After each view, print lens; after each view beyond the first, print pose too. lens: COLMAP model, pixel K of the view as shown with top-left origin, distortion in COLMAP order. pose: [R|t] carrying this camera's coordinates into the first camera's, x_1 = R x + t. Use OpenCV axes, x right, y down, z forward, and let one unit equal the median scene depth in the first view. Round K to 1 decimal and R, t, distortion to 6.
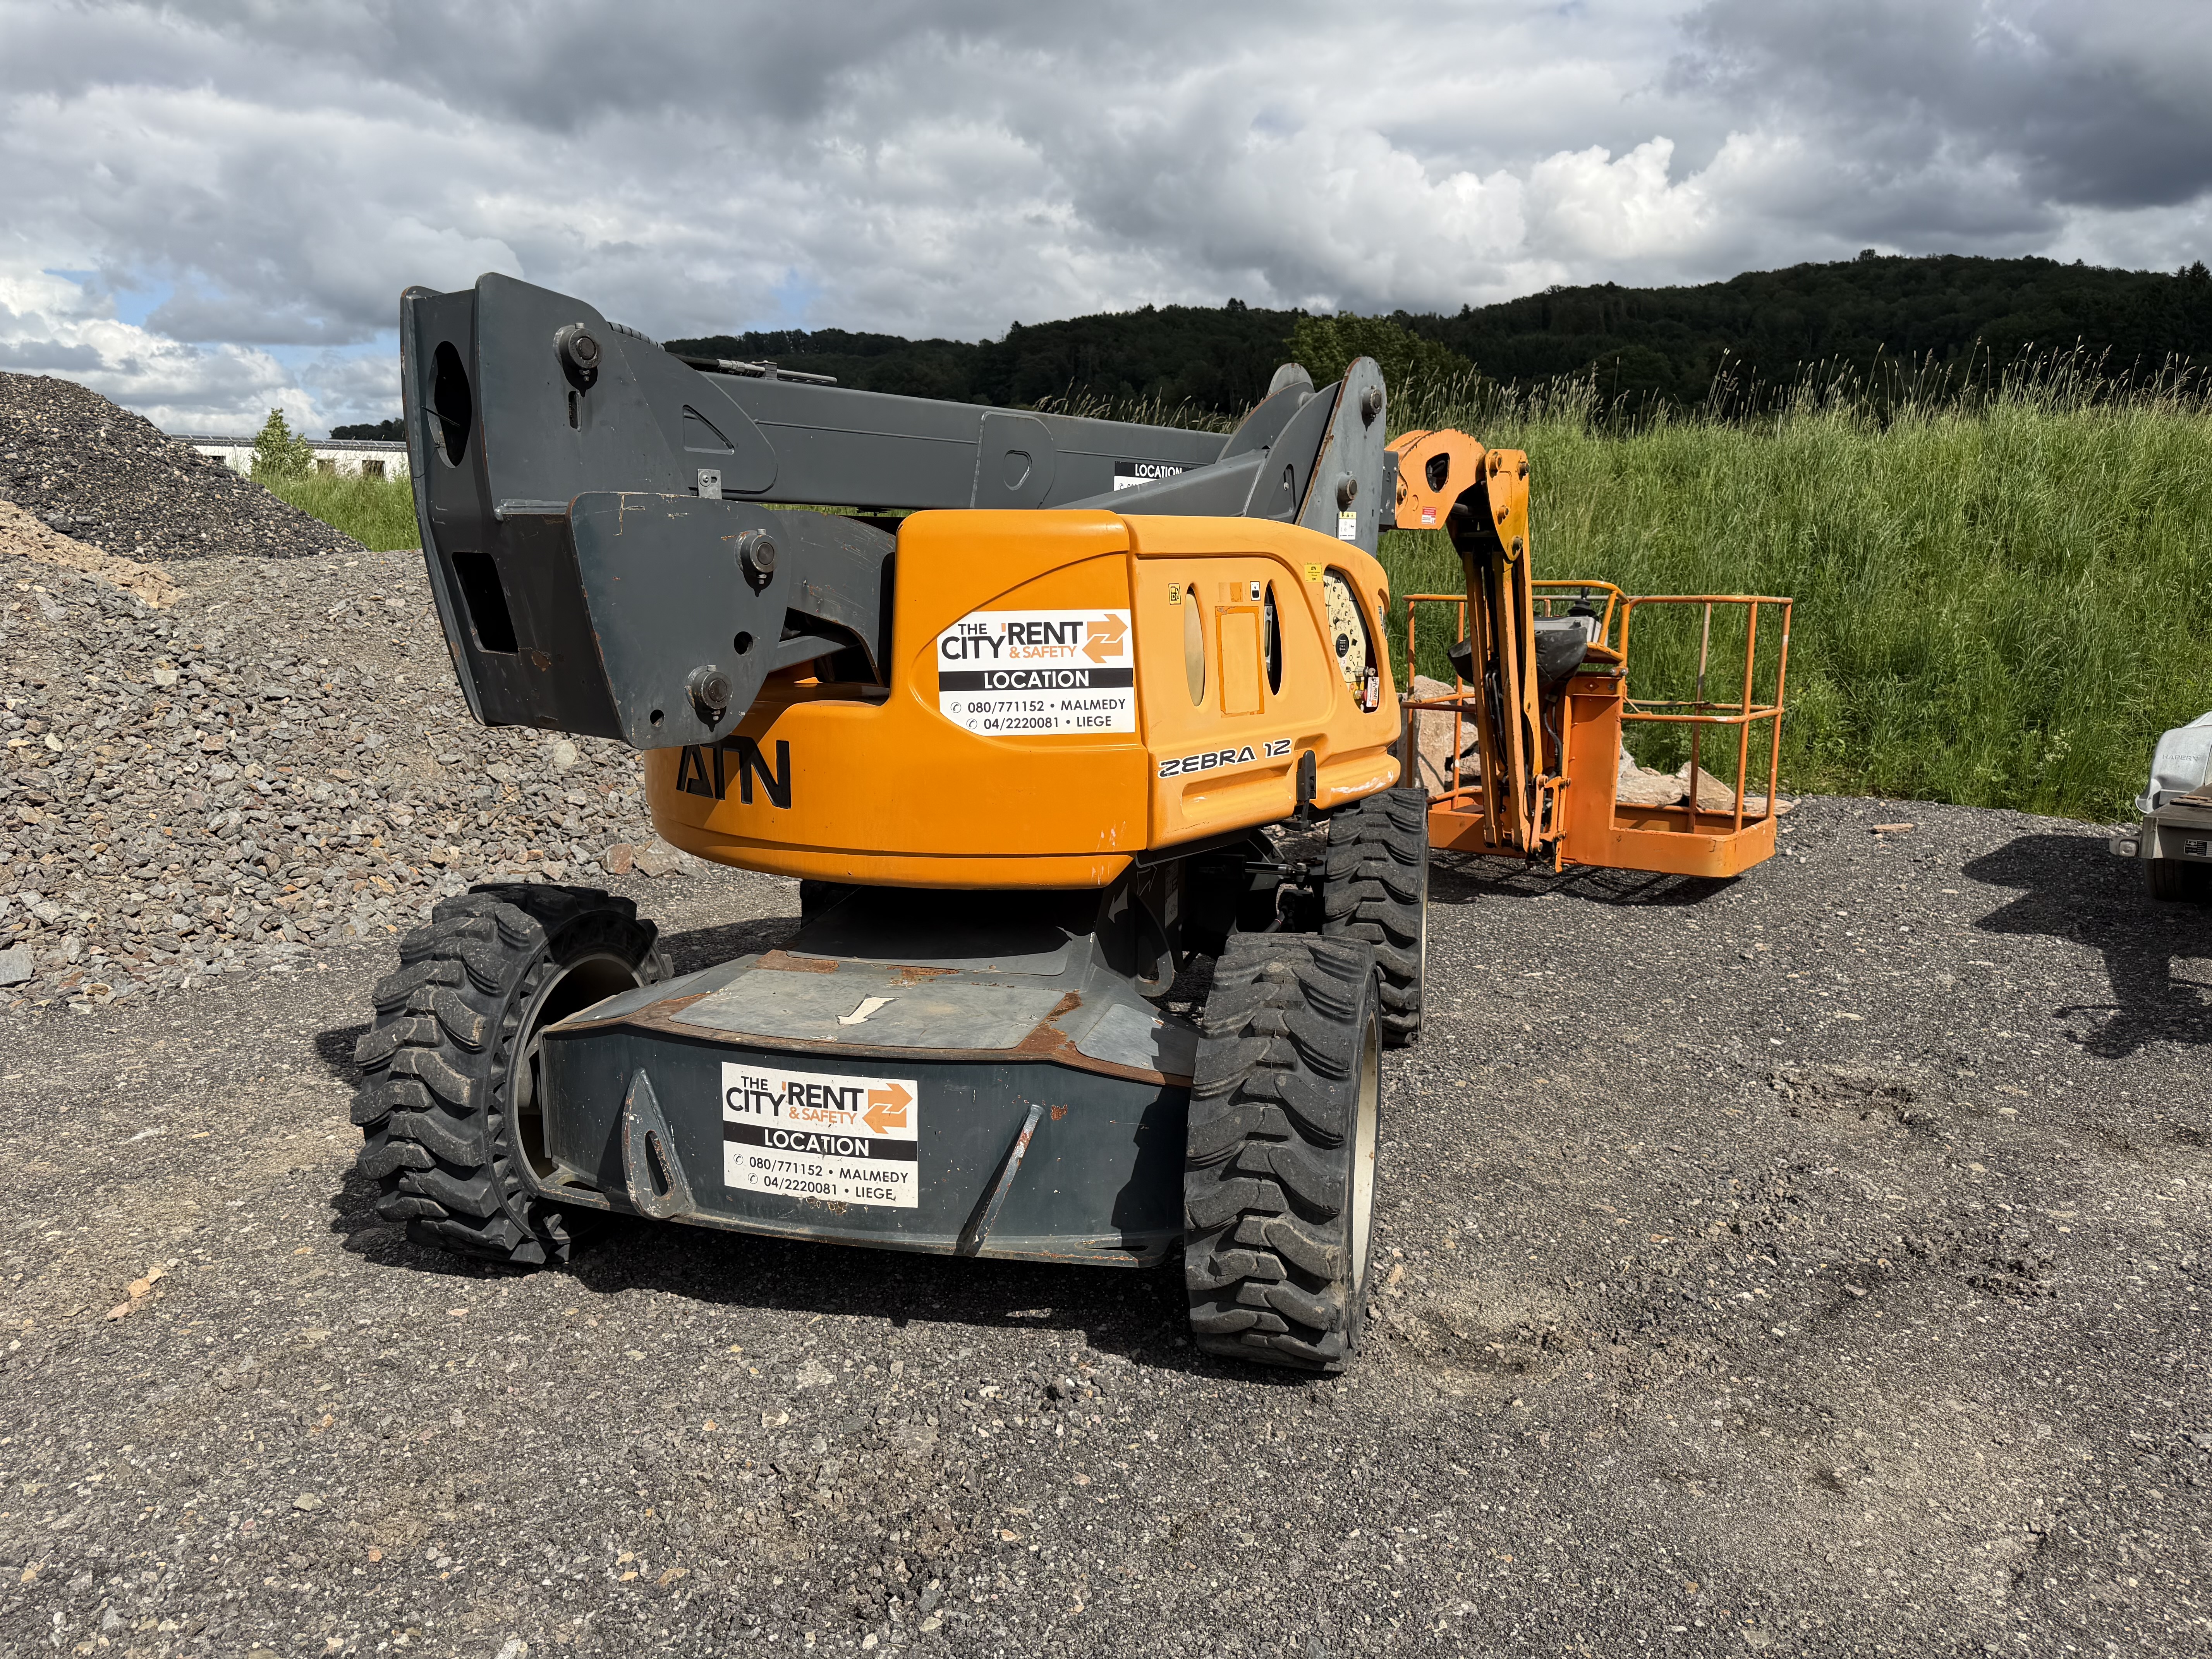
lens RADIAL K [[1549.4, 0, 1103.6], [0, 1549.4, 825.0], [0, 0, 1]] dist [0.068193, -0.084548]
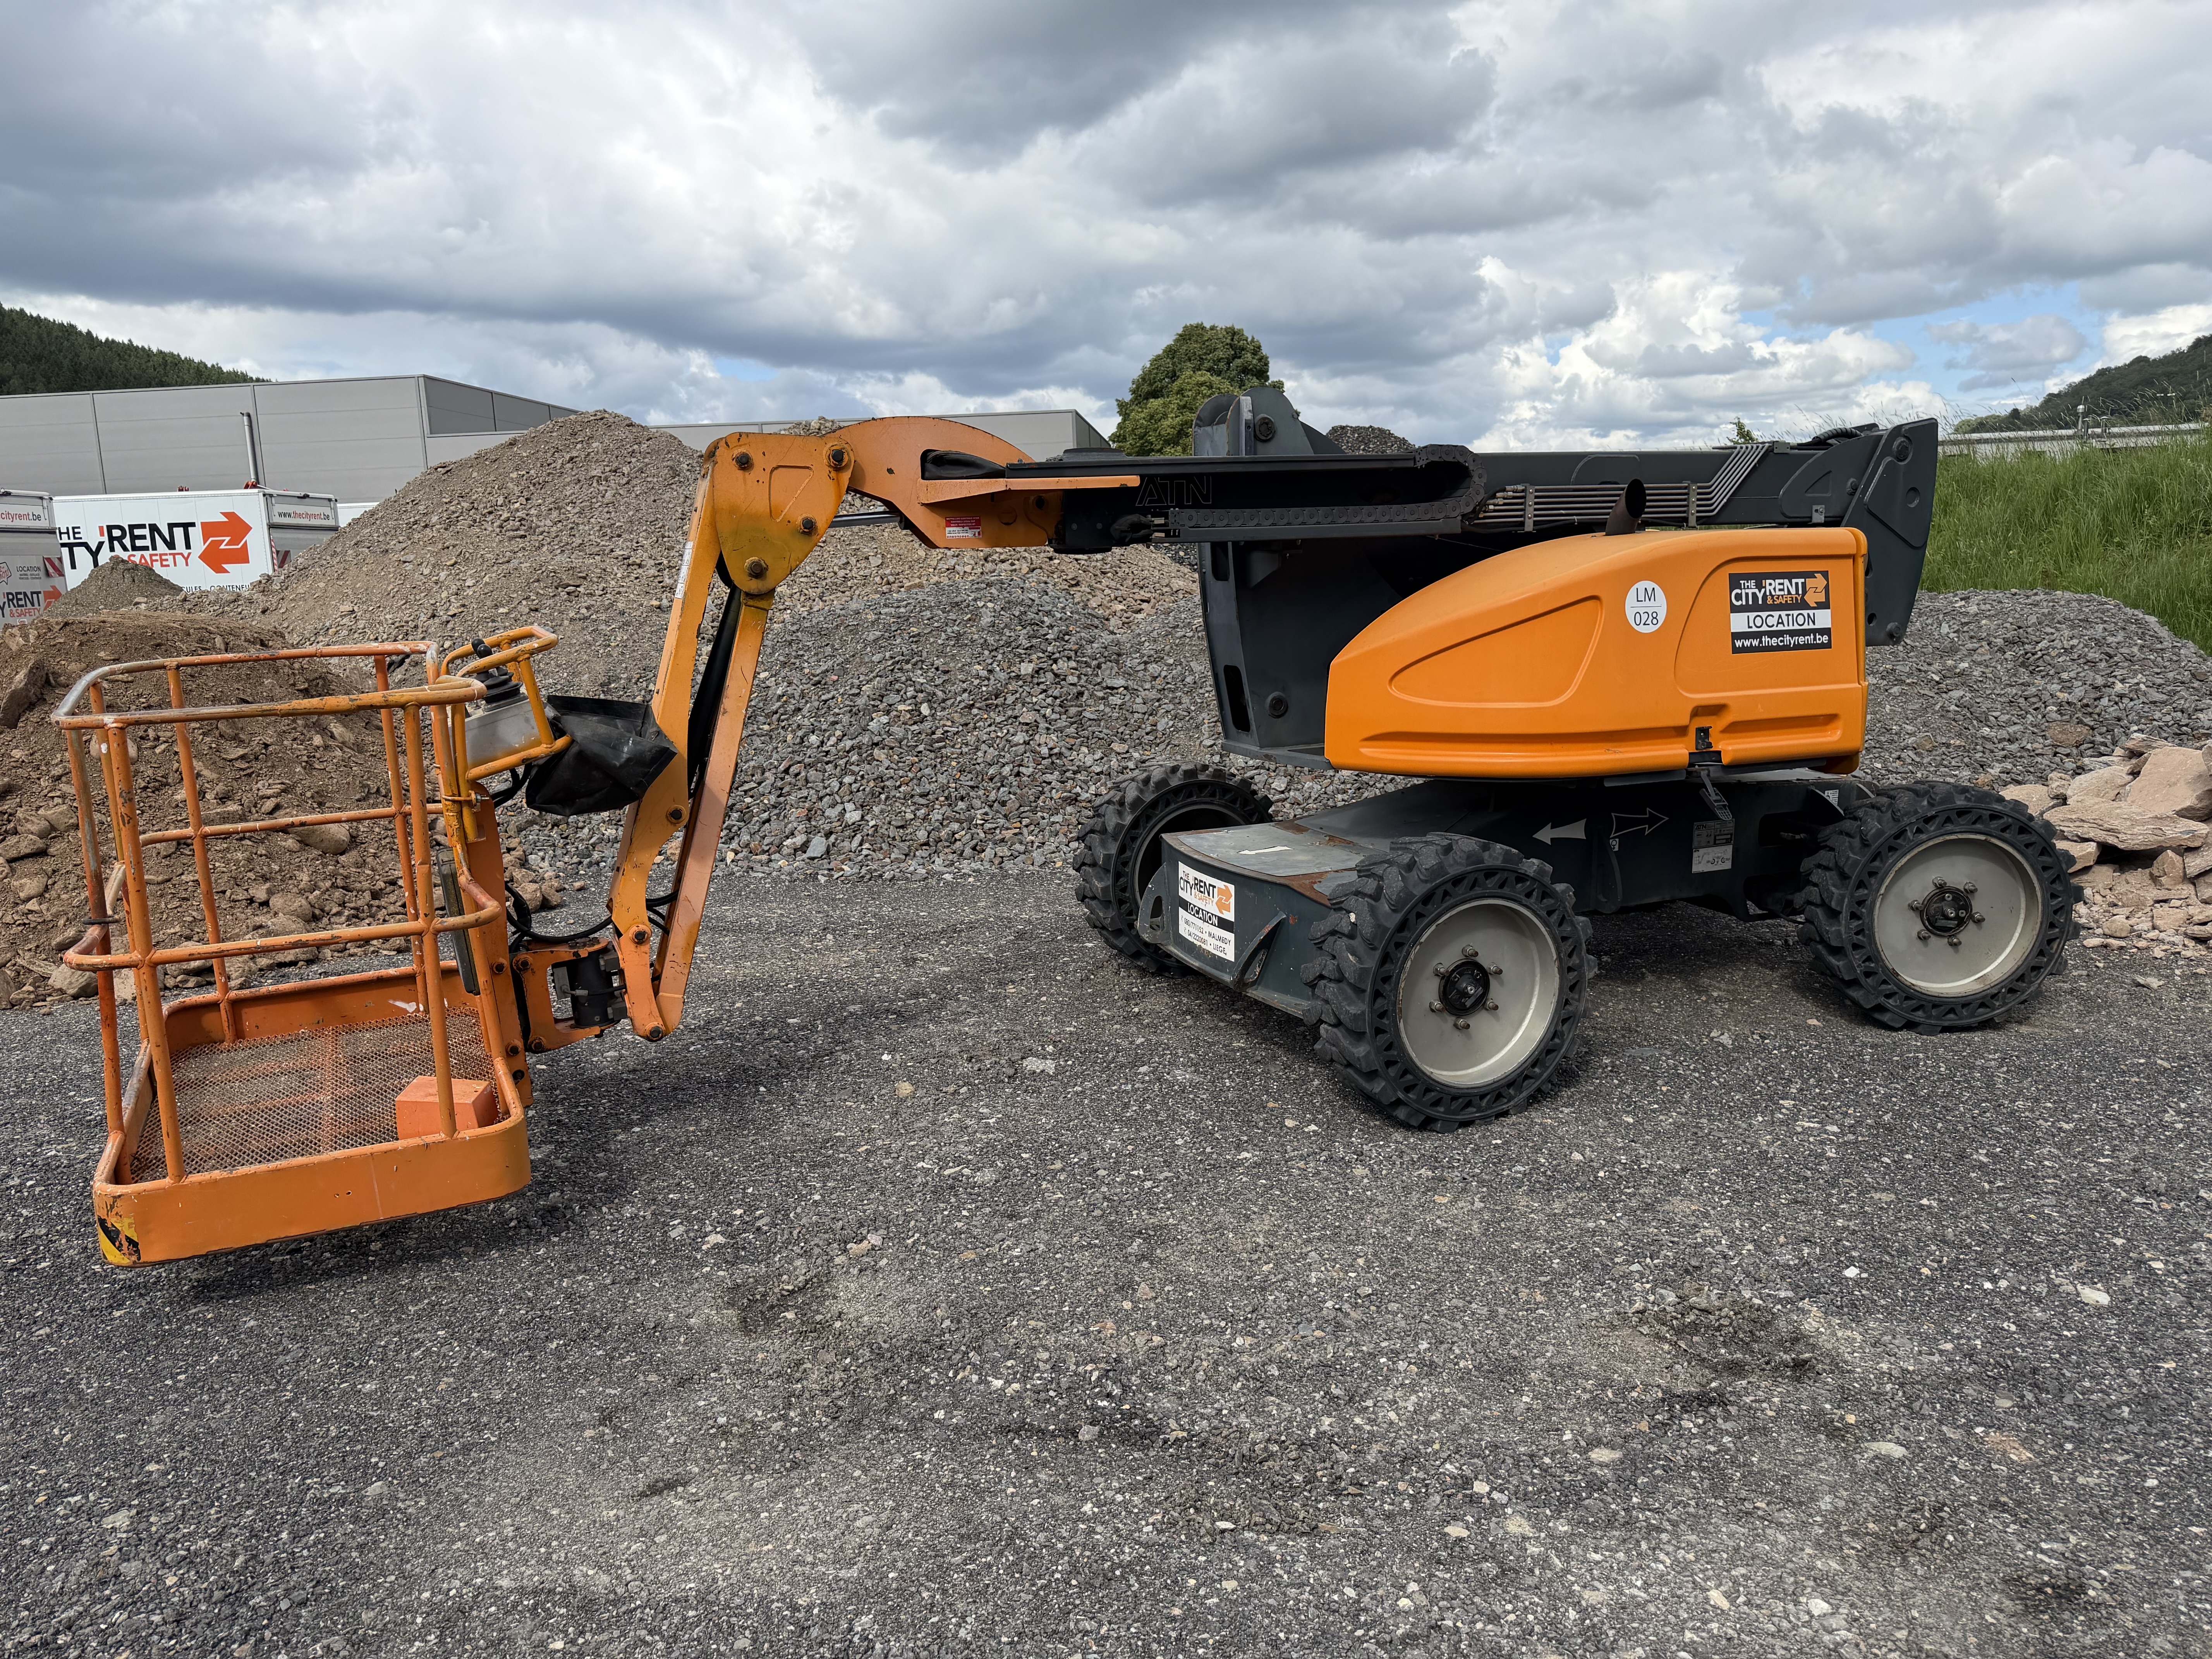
lens RADIAL K [[1554.9, 0, 1113.9], [0, 1554.9, 816.1], [0, 0, 1]] dist [0.099240, -0.144236]
pose [[0.598805, 0.110154, -0.793284, 0.649840], [-0.114719, 0.992080, 0.051164, -0.050235], [0.792636, 0.060368, 0.606699, 0.263666]]
